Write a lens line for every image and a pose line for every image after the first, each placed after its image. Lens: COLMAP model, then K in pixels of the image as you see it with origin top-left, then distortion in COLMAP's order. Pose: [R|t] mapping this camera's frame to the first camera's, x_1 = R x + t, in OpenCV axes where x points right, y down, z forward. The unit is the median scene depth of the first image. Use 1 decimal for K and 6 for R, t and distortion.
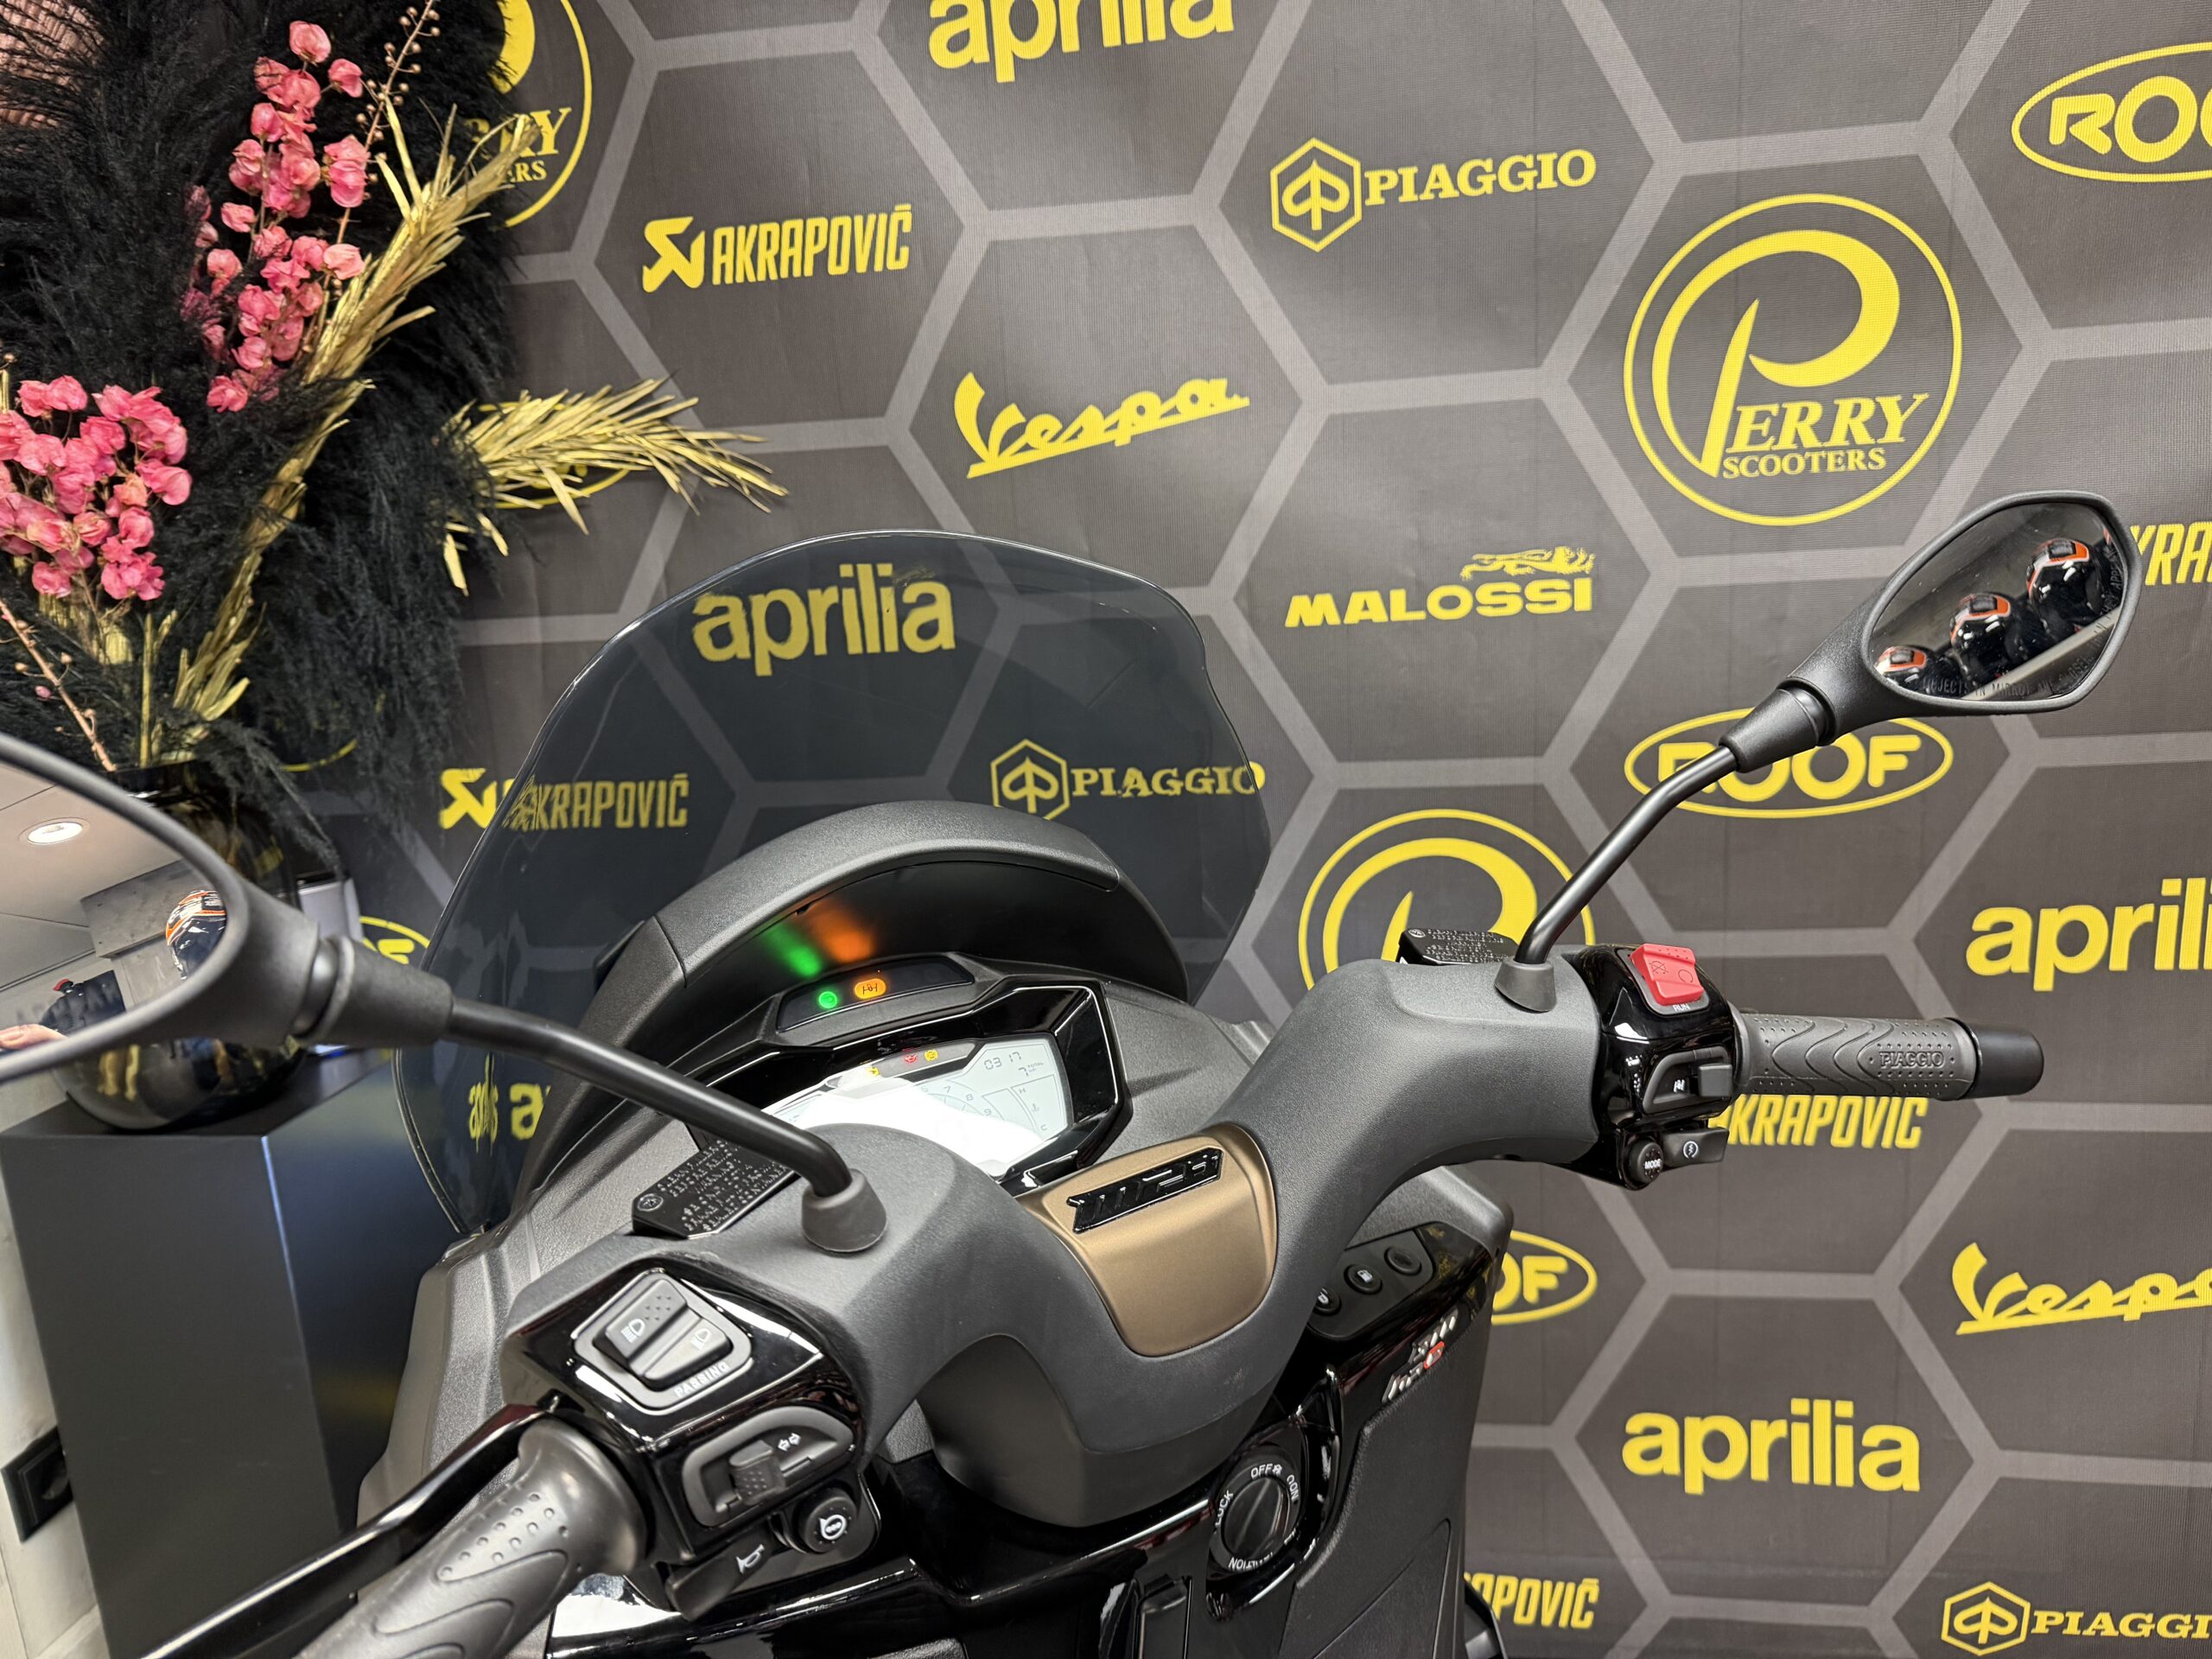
lens RADIAL K [[1533.8, 0, 1063.6], [0, 1533.8, 801.2], [0, 0, 1]] dist [-0.007814, -0.006507]
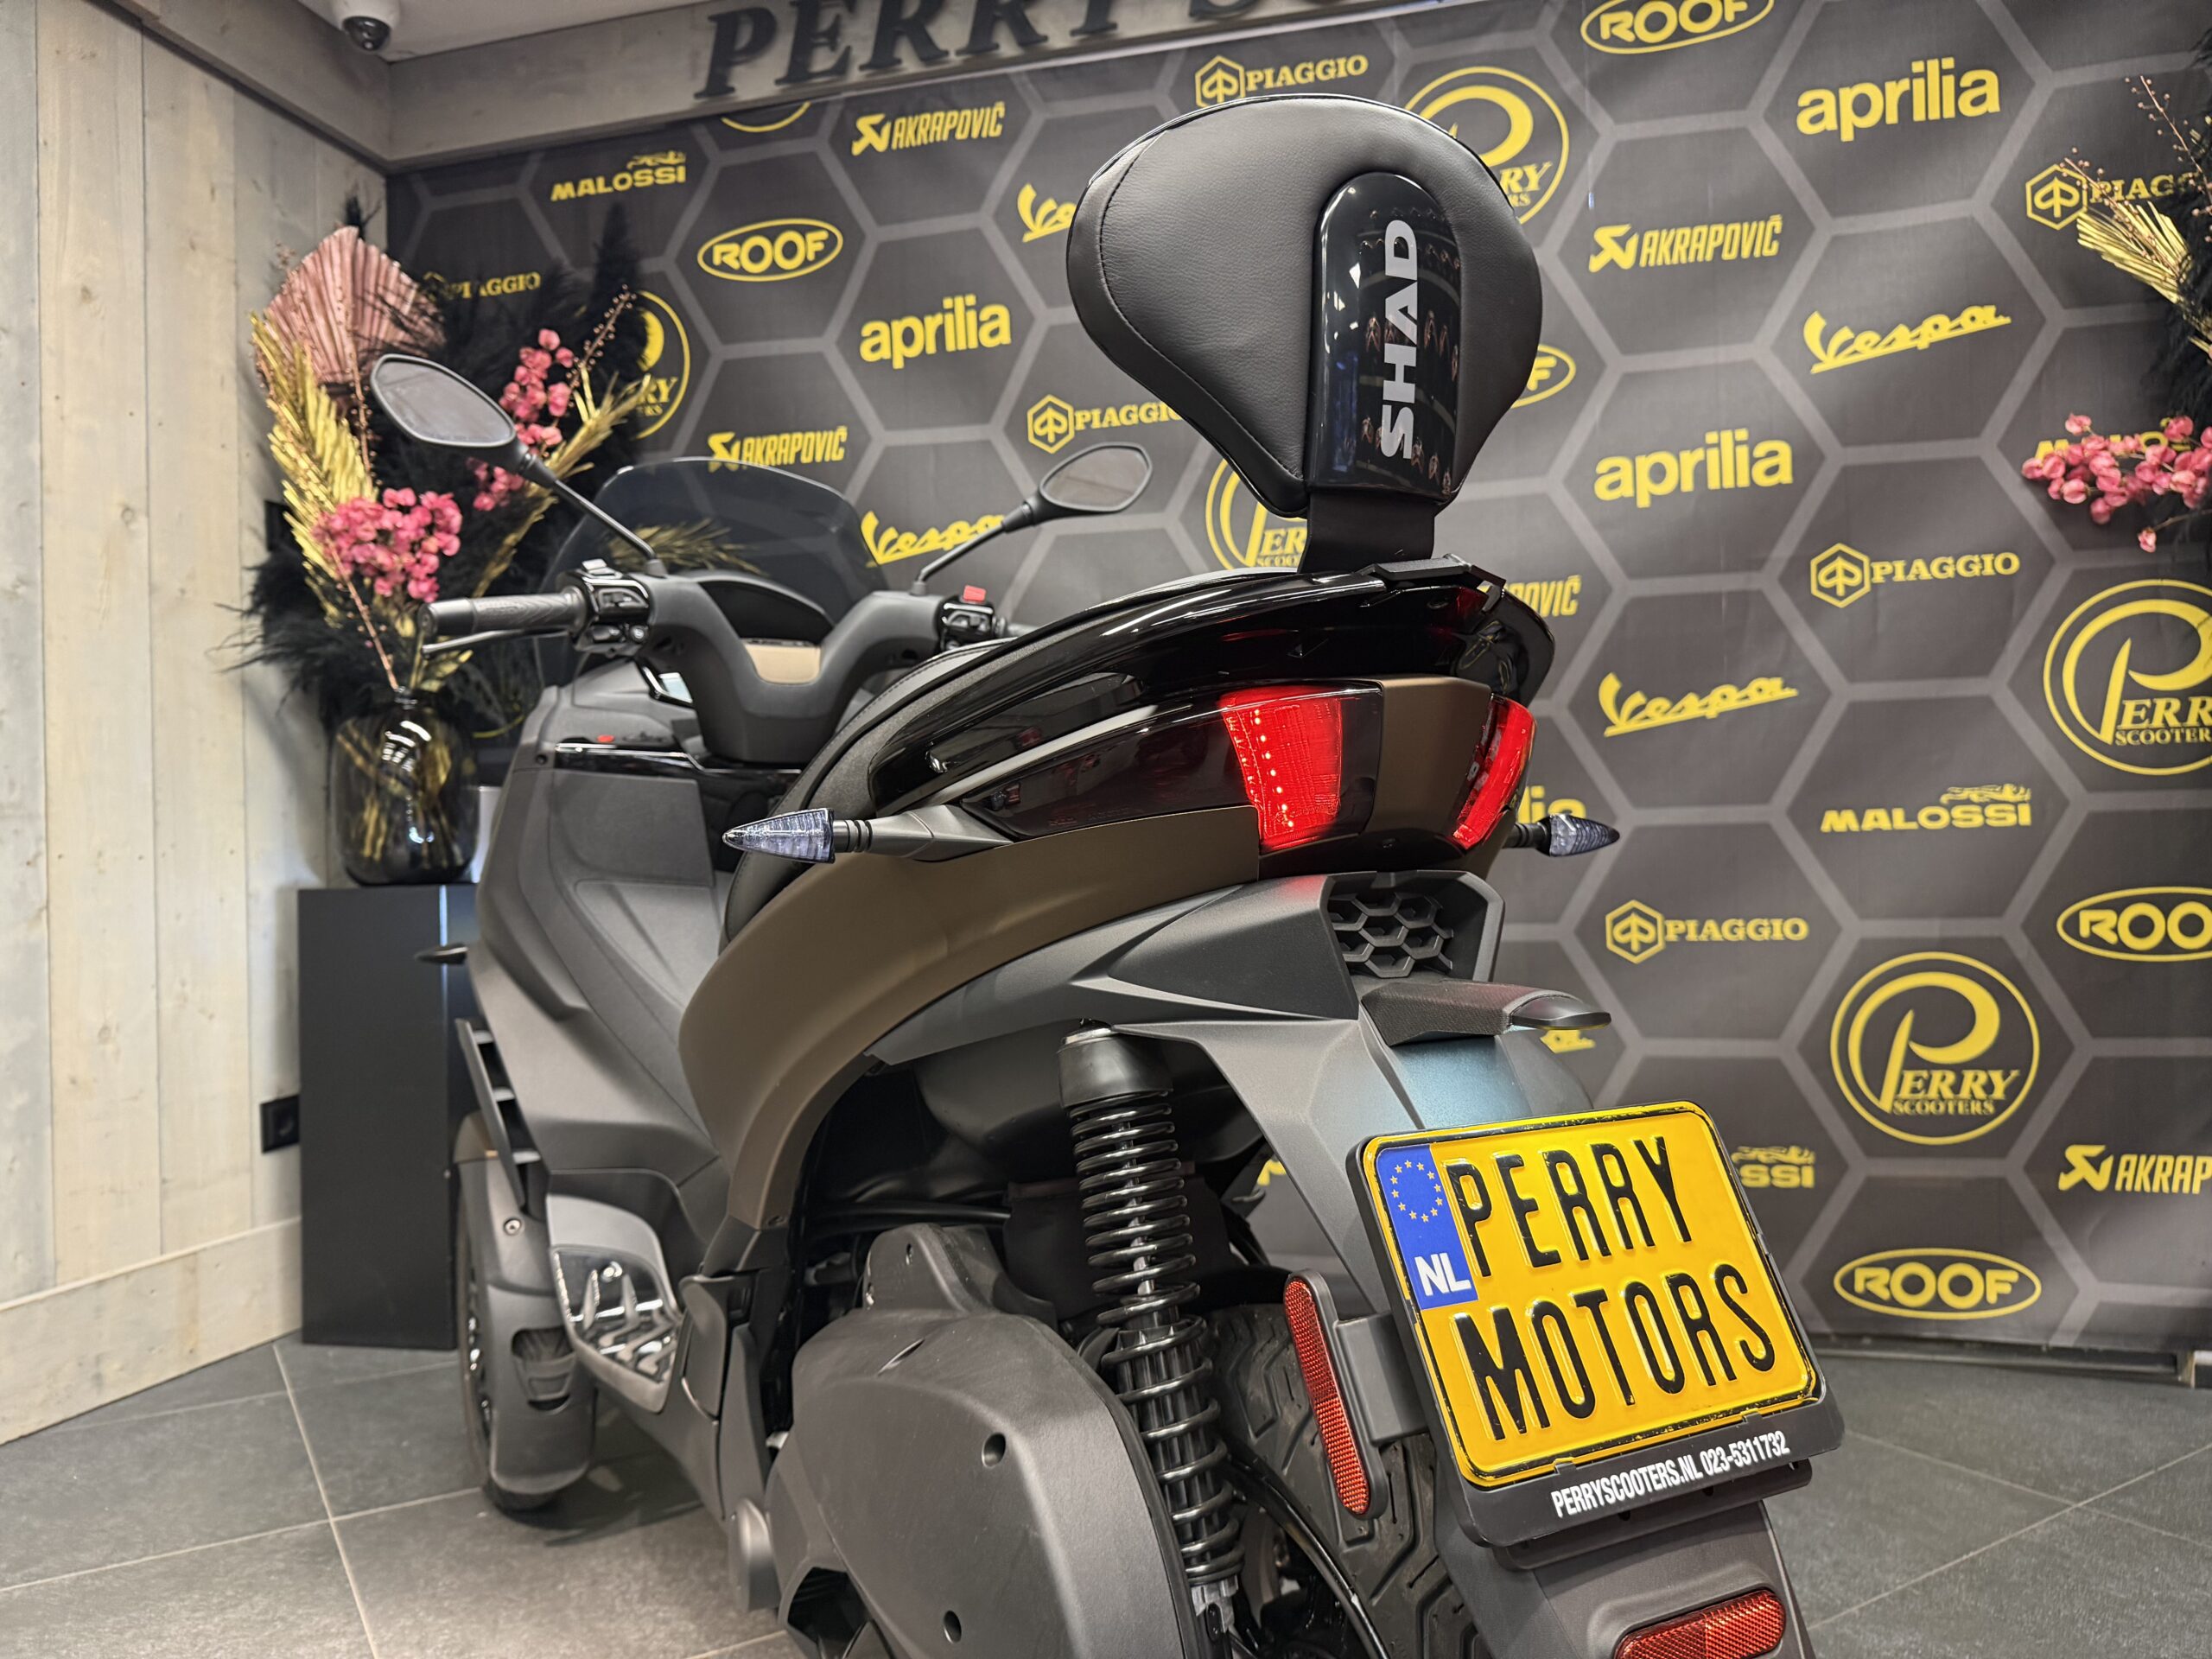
lens RADIAL K [[1575.9, 0, 1096.7], [0, 1575.9, 832.9], [0, 0, 1]] dist [-0.011092, -0.001157]
pose [[0.996805, 0.041619, -0.068181, 0.375166], [-0.055699, 0.973953, -0.219803, 0.527951], [0.057257, 0.222898, 0.973159, -0.791050]]
